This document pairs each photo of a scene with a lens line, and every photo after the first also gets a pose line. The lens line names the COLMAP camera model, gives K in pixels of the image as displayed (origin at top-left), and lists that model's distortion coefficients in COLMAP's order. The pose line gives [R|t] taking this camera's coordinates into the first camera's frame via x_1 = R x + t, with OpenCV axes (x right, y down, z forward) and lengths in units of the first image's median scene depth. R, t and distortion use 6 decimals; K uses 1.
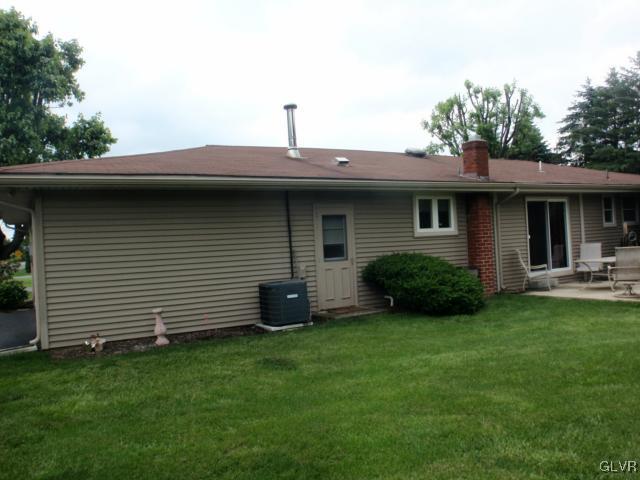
lens RADIAL K [[526.2, 0, 320.0], [0, 526.2, 240.0], [0, 0, 1]] dist [-0.034902, 0.006331]
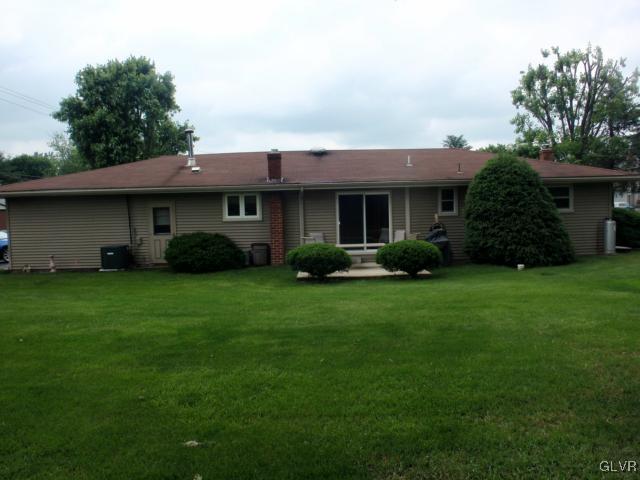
lens RADIAL K [[526.2, 0, 320.0], [0, 526.2, 240.0], [0, 0, 1]] dist [-0.034902, 0.006331]
pose [[0.870396, 0.057417, -0.488994, 1.119260], [-0.016009, 0.995952, 0.088449, -0.087080], [0.492093, -0.069158, 0.867791, -0.175718]]
